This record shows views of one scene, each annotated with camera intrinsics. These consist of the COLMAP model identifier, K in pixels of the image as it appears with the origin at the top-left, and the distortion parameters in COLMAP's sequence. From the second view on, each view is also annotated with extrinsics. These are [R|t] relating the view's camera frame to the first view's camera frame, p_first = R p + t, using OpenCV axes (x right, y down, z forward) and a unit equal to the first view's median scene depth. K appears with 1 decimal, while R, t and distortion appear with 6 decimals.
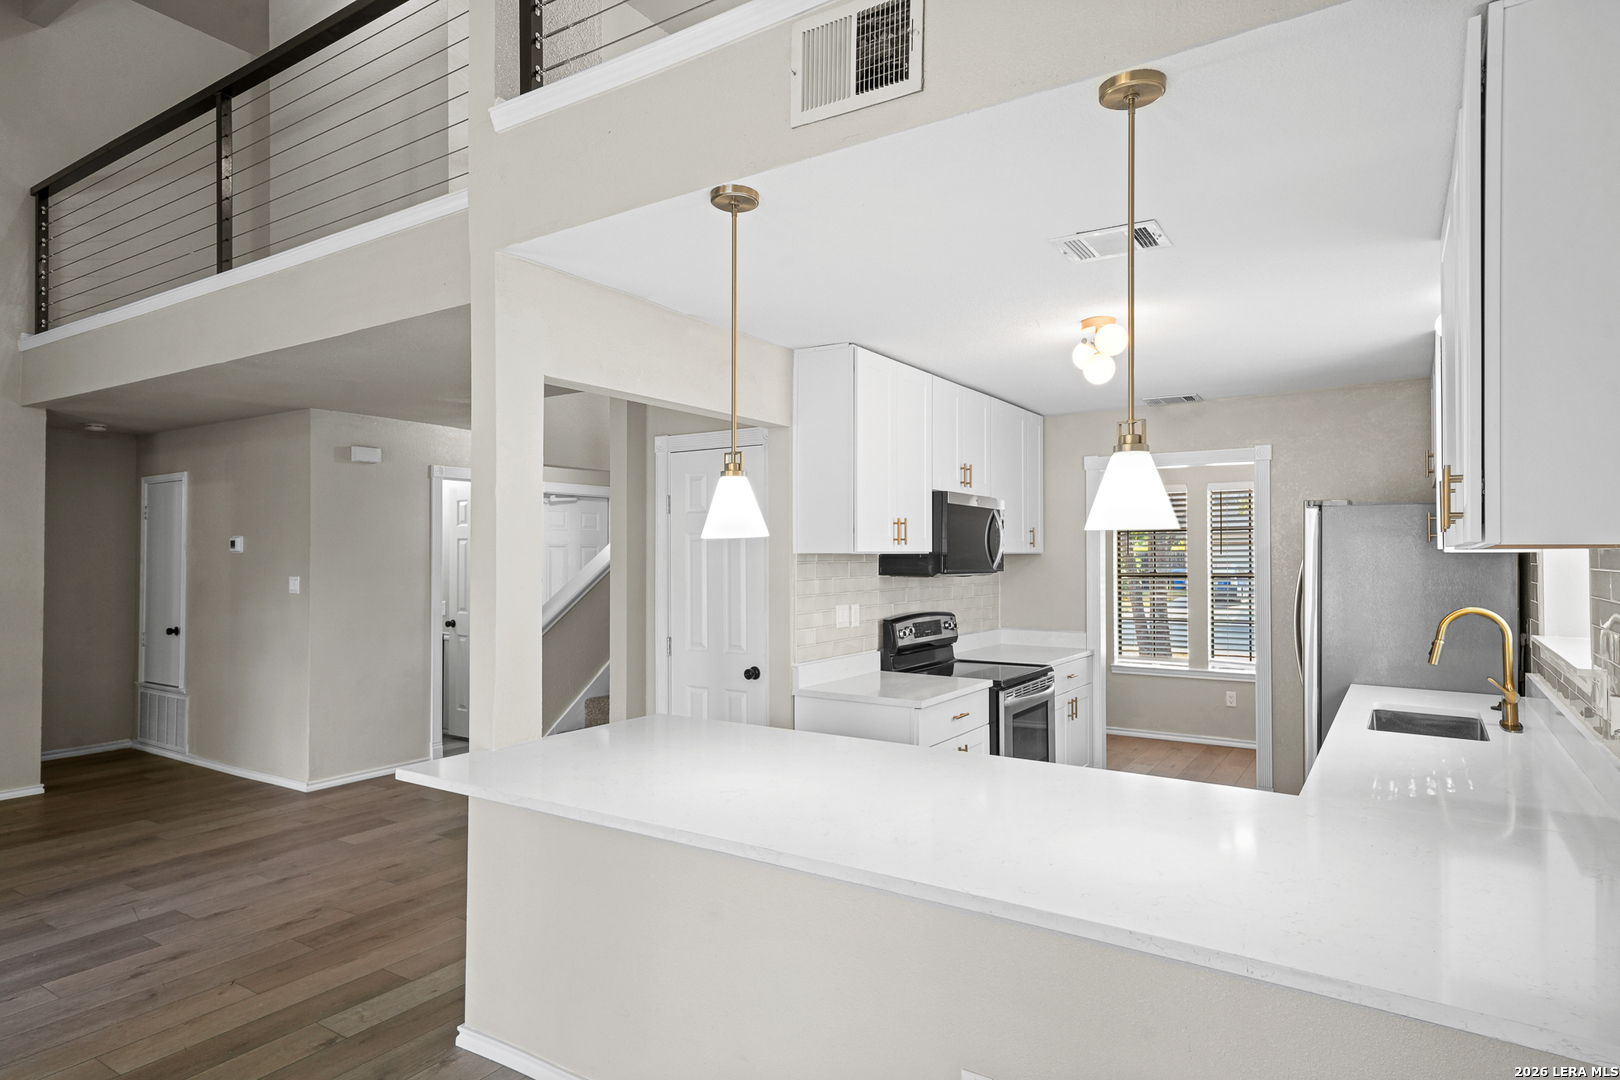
lens RADIAL K [[908.5, 0, 804.5], [0, 908.5, 548.0], [0, 0, 1]] dist [0.006502, 0.000633]
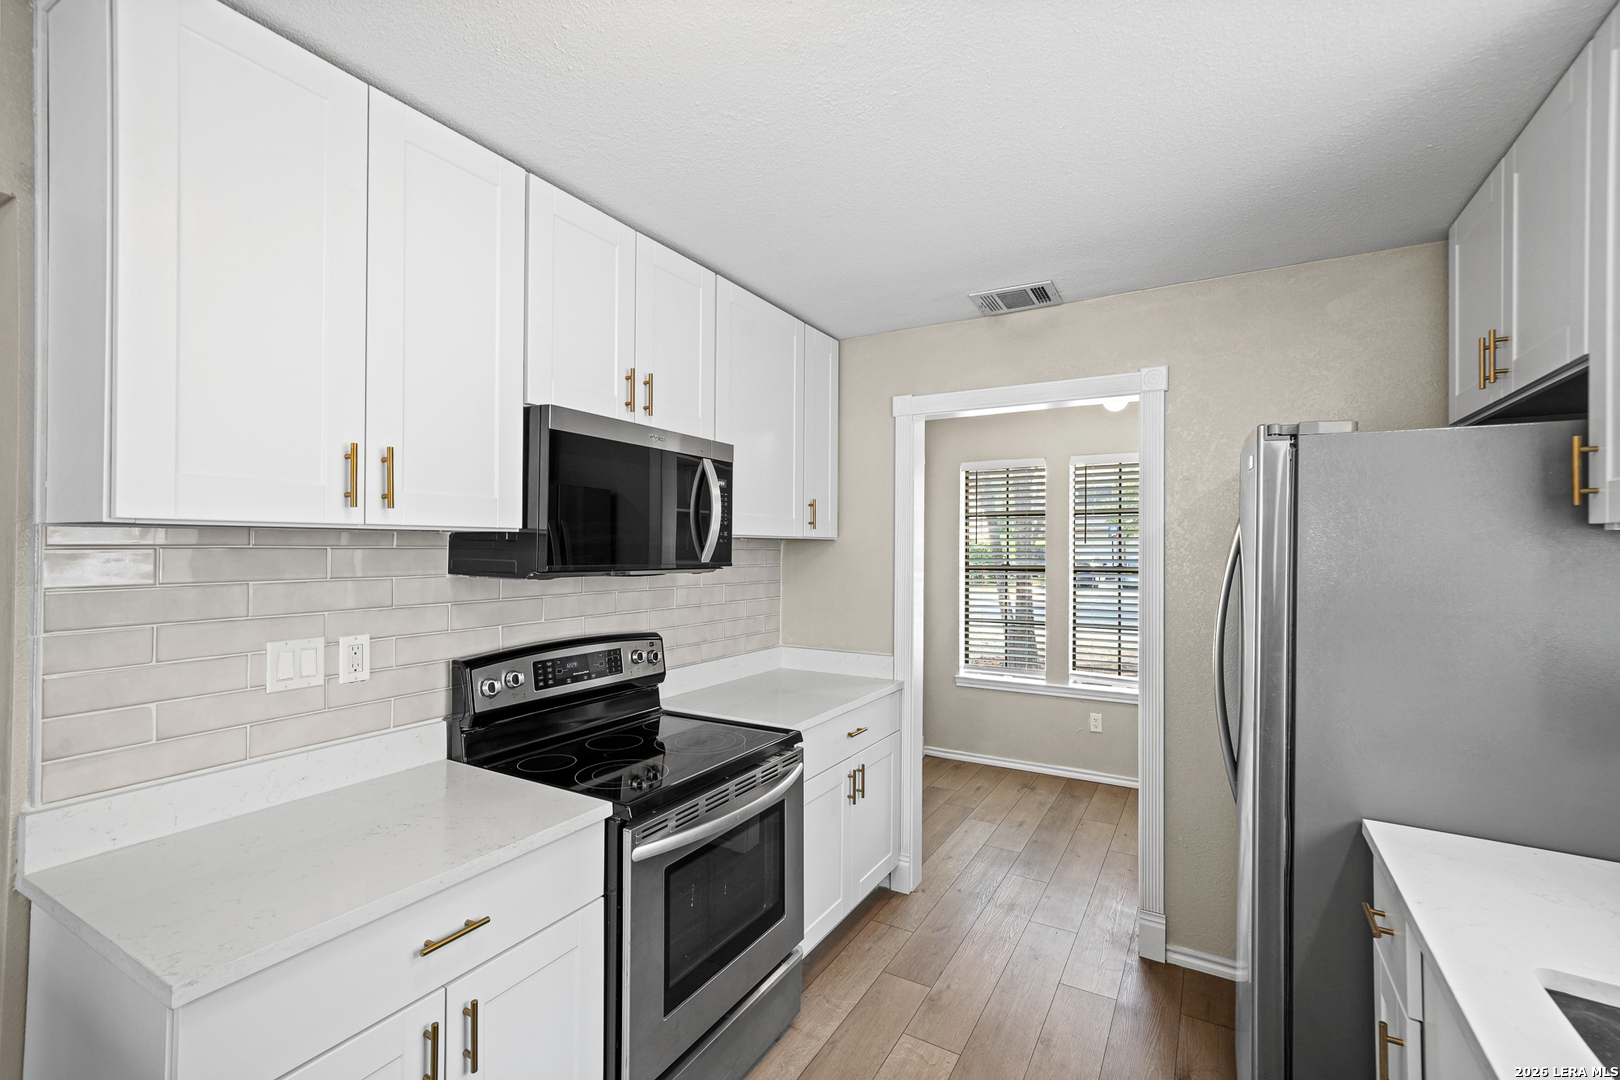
lens RADIAL K [[707.9, 0, 809.6], [0, 707.9, 545.5], [0, 0, 1]] dist [0.003696, 0.000479]
pose [[0.998038, 0.006071, 0.062311, 0.237033], [-0.006429, 0.999964, 0.005558, 0.009202], [-0.062275, -0.005948, 0.998041, 0.527123]]
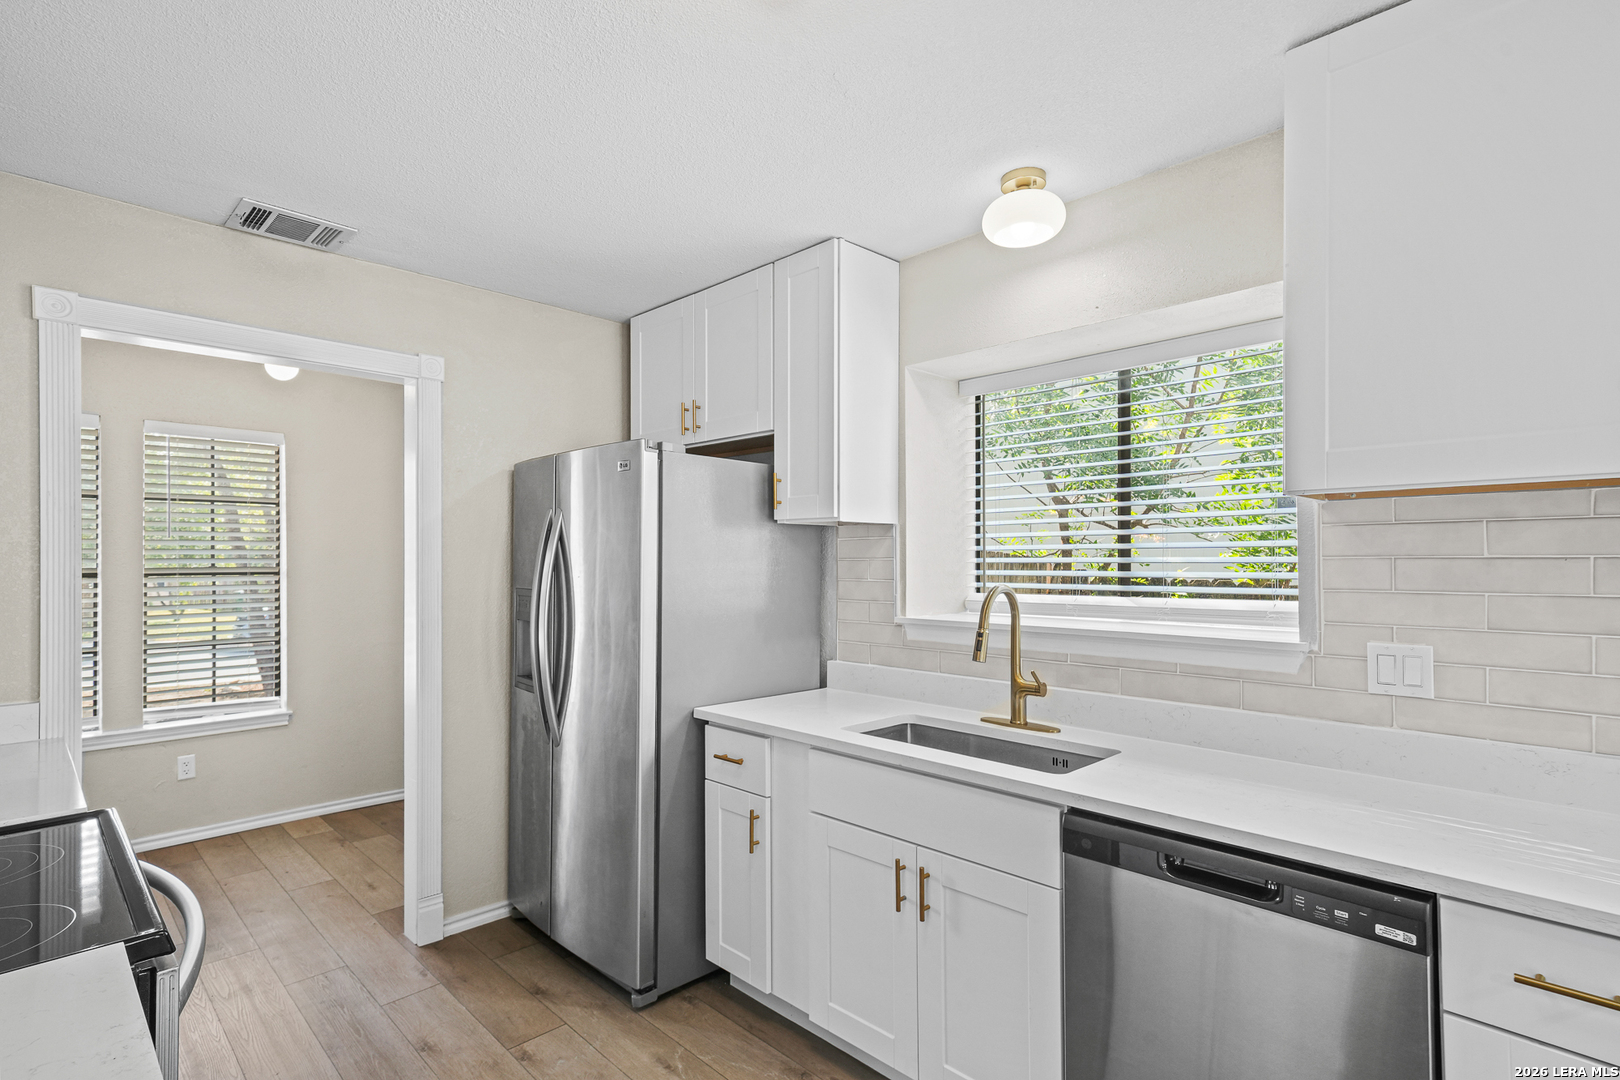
lens RADIAL K [[791.0, 0, 808.9], [0, 791.0, 560.5], [0, 0, 1]] dist [0.007871, 0.000719]
pose [[0.194677, 0.005333, 0.980853, 0.013800], [-0.005990, 0.999973, -0.004248, 0.030457], [-0.980849, -0.005049, 0.194704, 0.636428]]
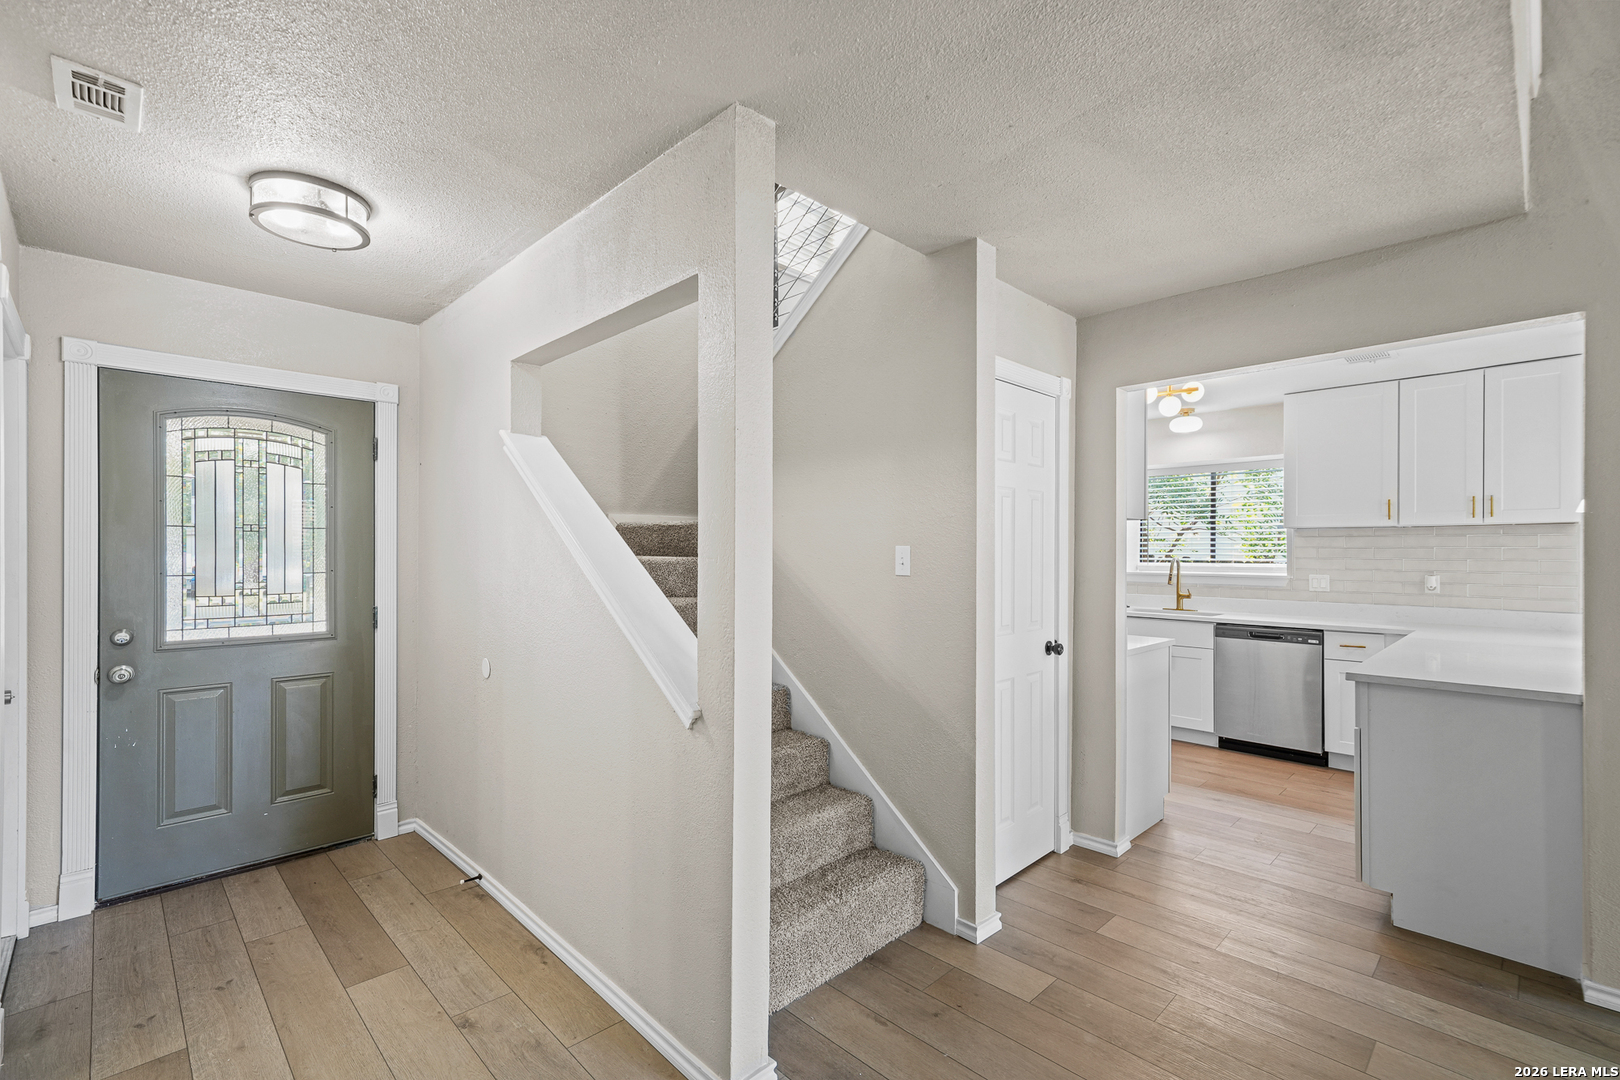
lens RADIAL K [[717.7, 0, 807.3], [0, 717.7, 553.0], [0, 0, 1]] dist [0.000869, 0.000051]
pose [[0.206036, 0.000597, 0.978544, -0.696140], [-0.008025, 0.999967, 0.001080, 0.037810], [-0.978512, -0.008075, 0.206034, 0.932099]]
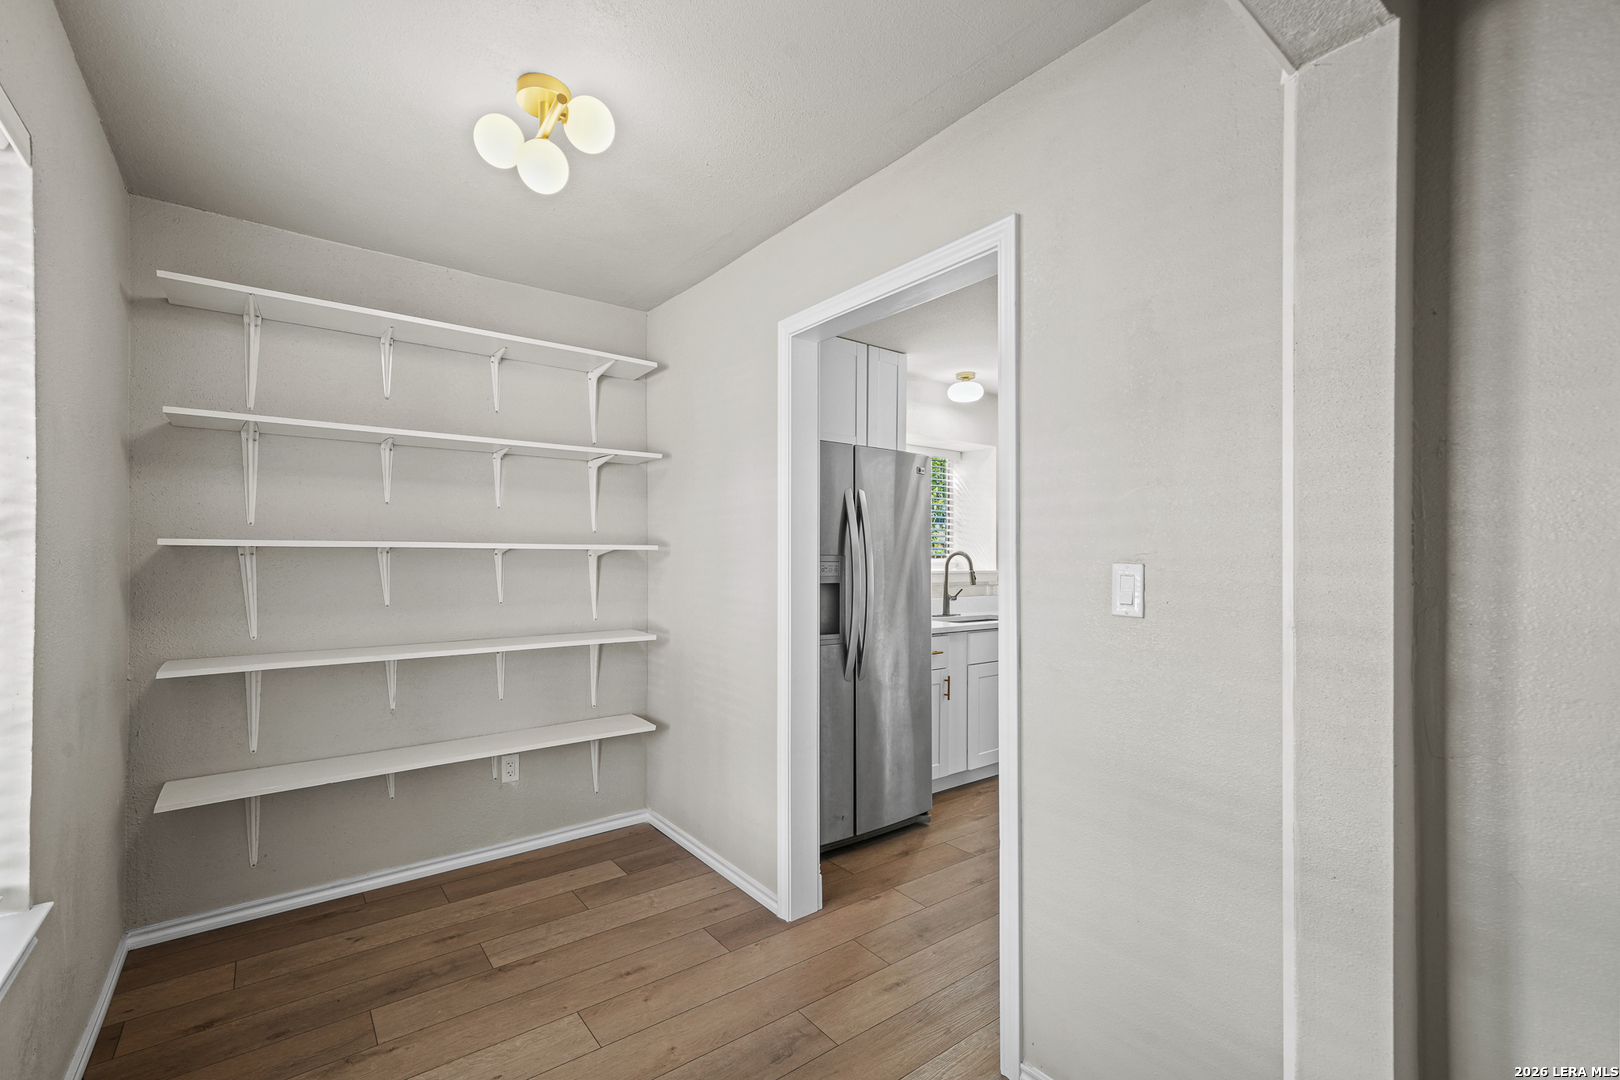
lens RADIAL K [[707.9, 0, 809.6], [0, 707.9, 545.5], [0, 0, 1]] dist [0.003696, 0.000479]
pose [[-0.944584, -0.003197, 0.328253, 0.345783], [-0.007979, 0.999881, -0.013222, 0.045556], [-0.328171, -0.015108, -0.944497, 1.489895]]
